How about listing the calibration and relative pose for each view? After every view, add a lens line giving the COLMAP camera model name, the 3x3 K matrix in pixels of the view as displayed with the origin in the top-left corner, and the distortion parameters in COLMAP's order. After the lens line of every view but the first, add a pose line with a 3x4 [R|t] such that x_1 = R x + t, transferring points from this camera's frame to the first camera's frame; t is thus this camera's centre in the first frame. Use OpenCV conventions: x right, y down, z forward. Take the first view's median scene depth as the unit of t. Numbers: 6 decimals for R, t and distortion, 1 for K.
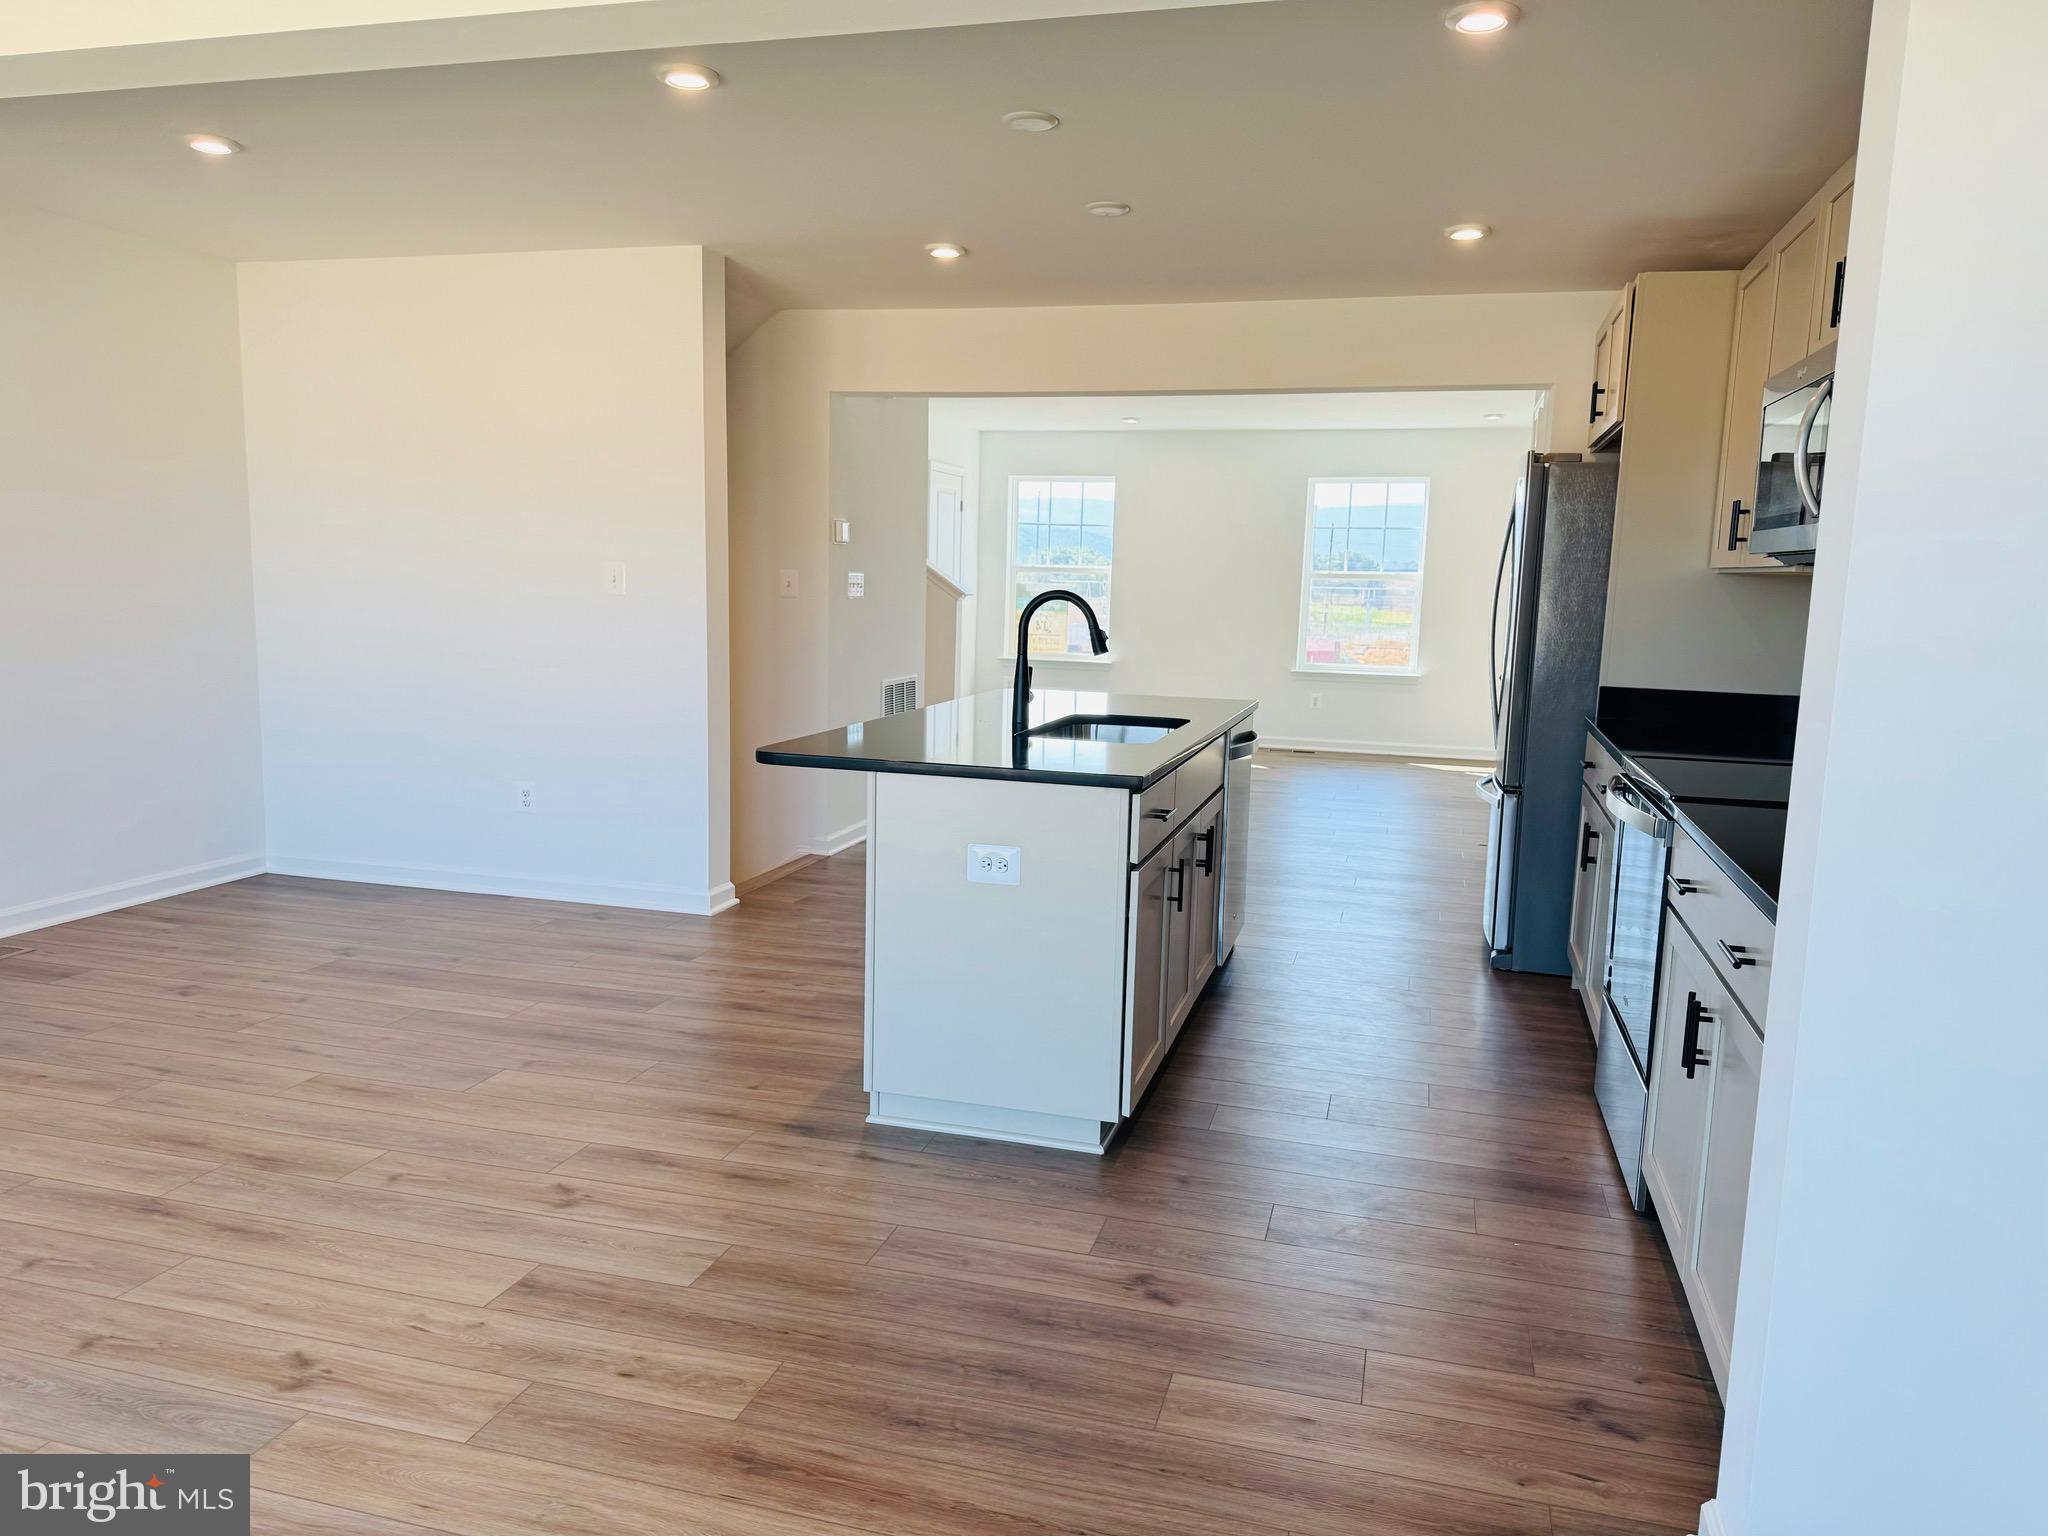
lens RADIAL K [[1453.2, 0, 1017.4], [0, 1453.2, 774.1], [0, 0, 1]] dist [0.025483, -0.037740]
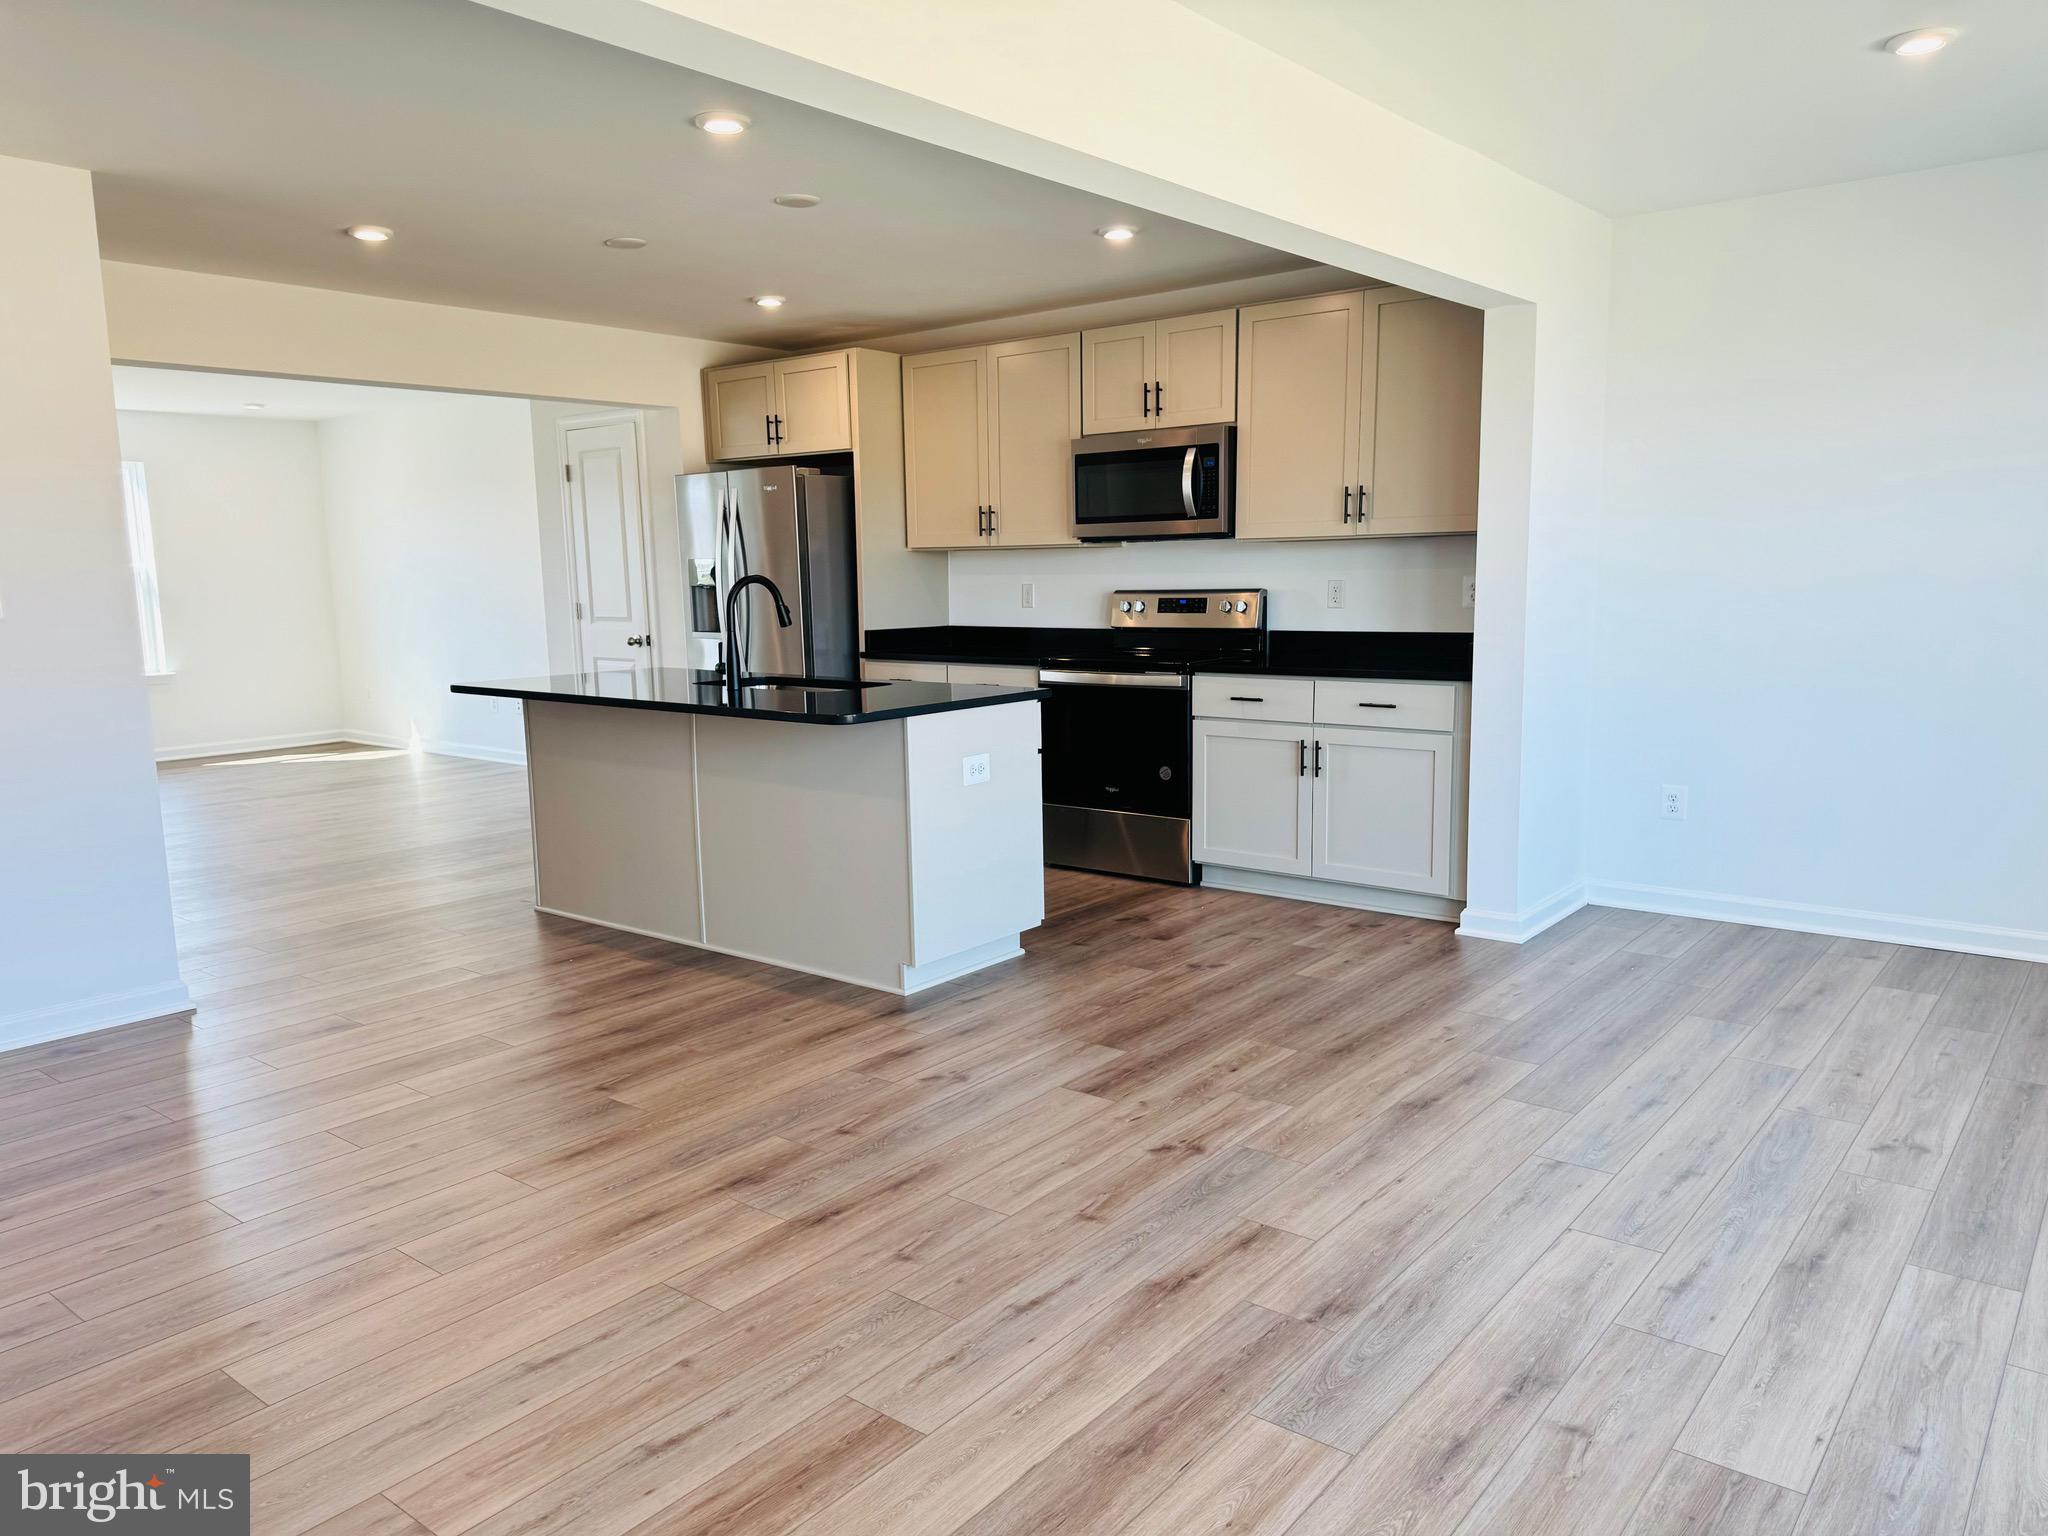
lens RADIAL K [[1453.2, 0, 1011.1], [0, 1453.2, 772.1], [0, 0, 1]] dist [0.025483, -0.037740]
pose [[0.385809, -0.161843, 0.908272, -1.378256], [0.159252, 0.981398, 0.107227, -0.086501], [-0.908730, 0.103275, 0.404406, 0.439173]]
